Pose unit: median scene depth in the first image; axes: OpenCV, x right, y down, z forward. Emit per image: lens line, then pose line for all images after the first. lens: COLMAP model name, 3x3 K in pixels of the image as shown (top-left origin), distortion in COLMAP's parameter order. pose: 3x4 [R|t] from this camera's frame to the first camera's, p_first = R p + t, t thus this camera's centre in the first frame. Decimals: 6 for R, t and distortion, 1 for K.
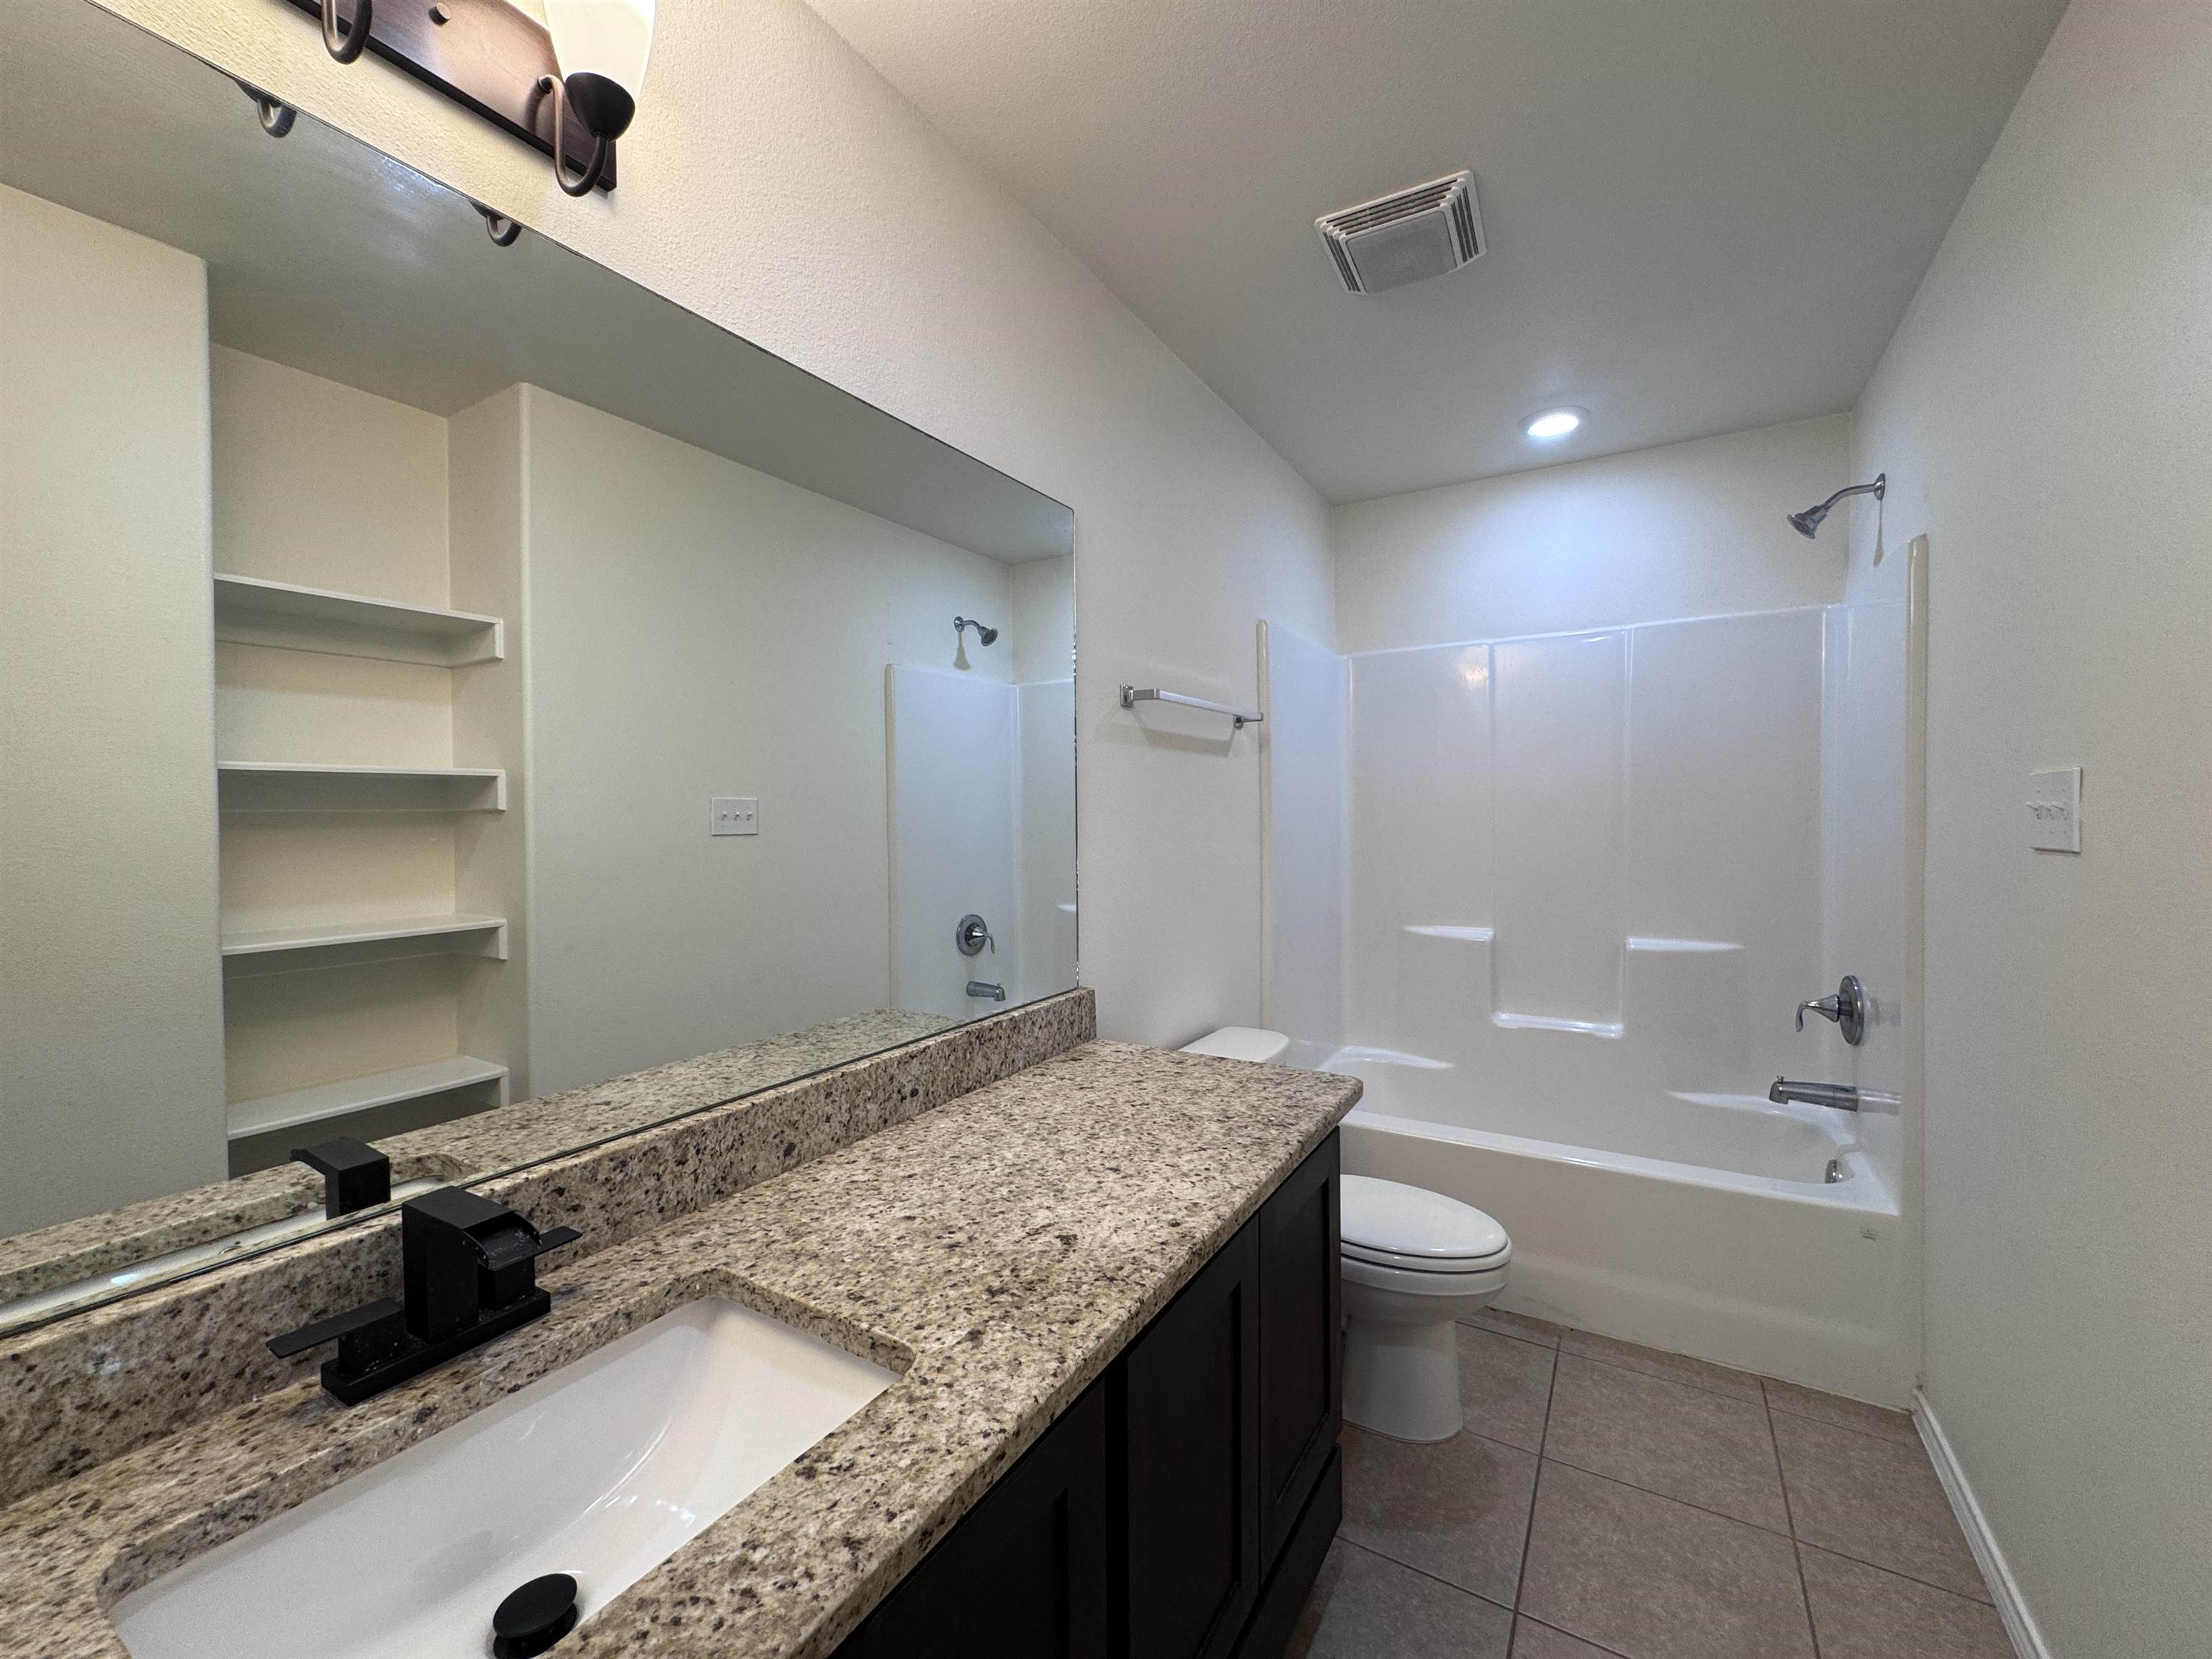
lens RADIAL K [[891.1, 0, 1107.0], [0, 891.1, 813.2], [0, 0, 1]] dist [-0.002058, -0.000364]
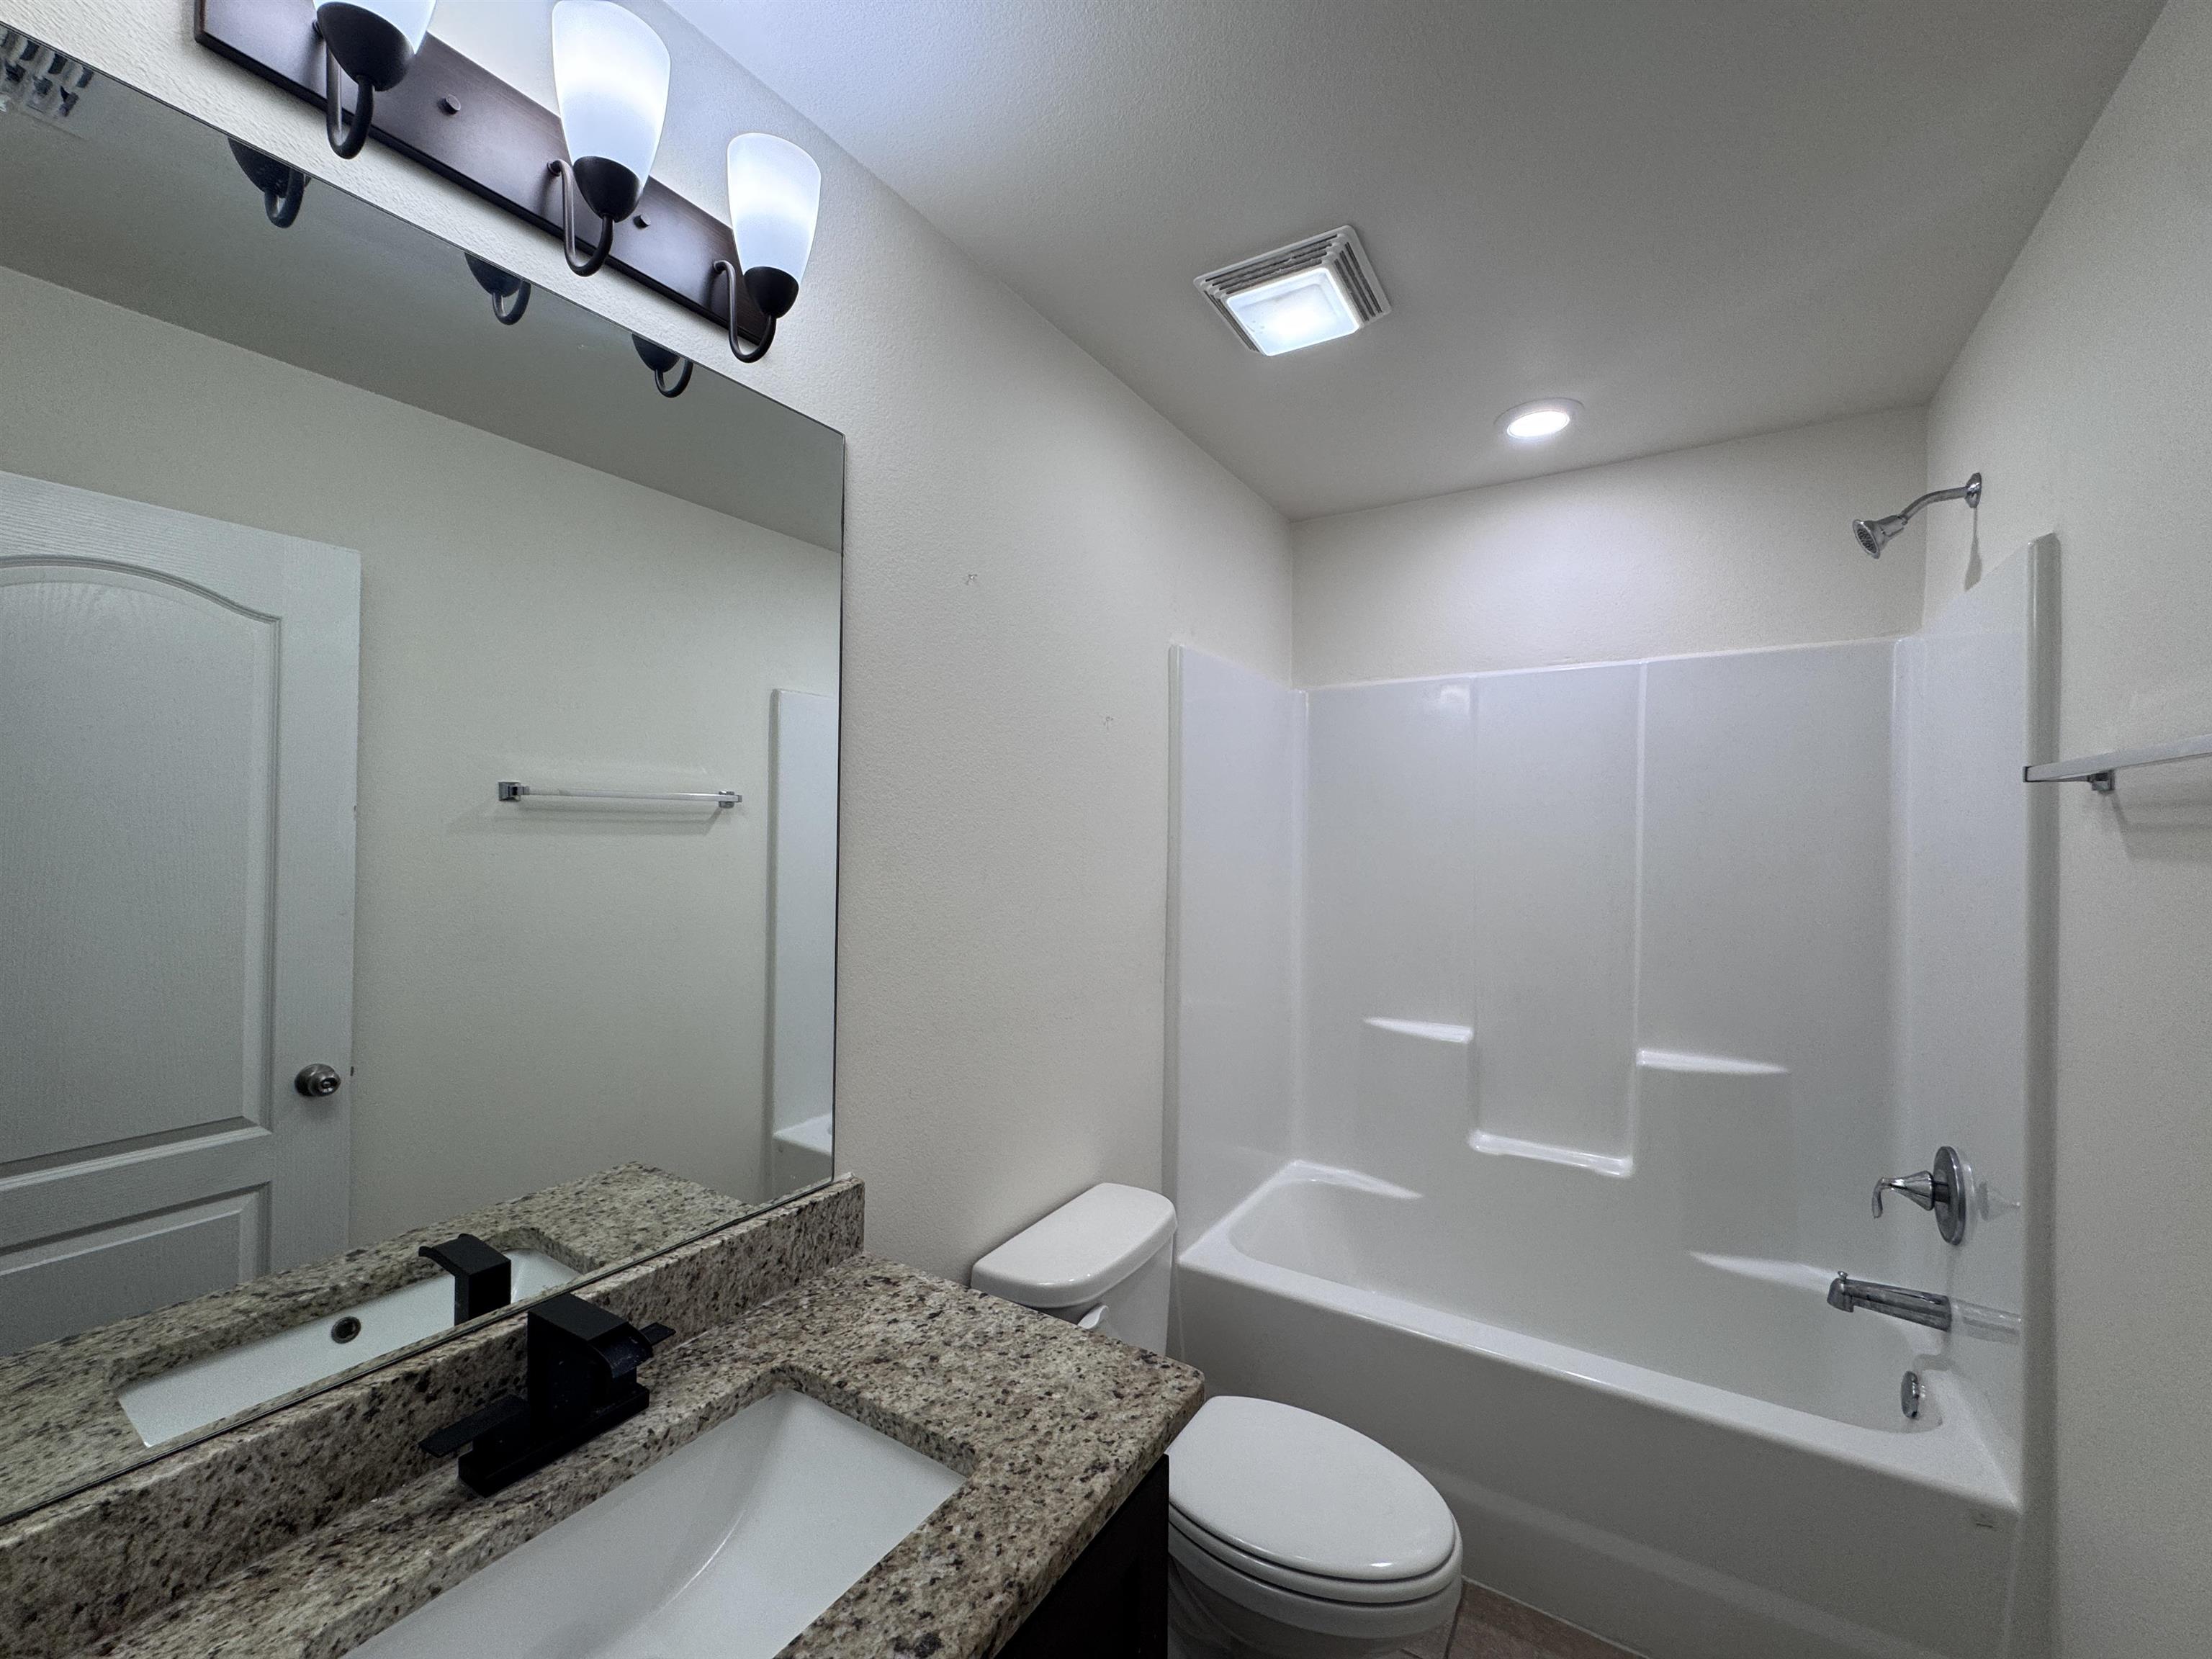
lens RADIAL K [[891.1, 0, 1106.0], [0, 891.1, 841.9], [0, 0, 1]] dist [-0.002058, -0.000364]
pose [[0.999770, 0.020333, -0.006820, 0.130734], [-0.020305, 0.999785, 0.004230, -0.049976], [0.006905, -0.004091, 0.999968, 0.240639]]
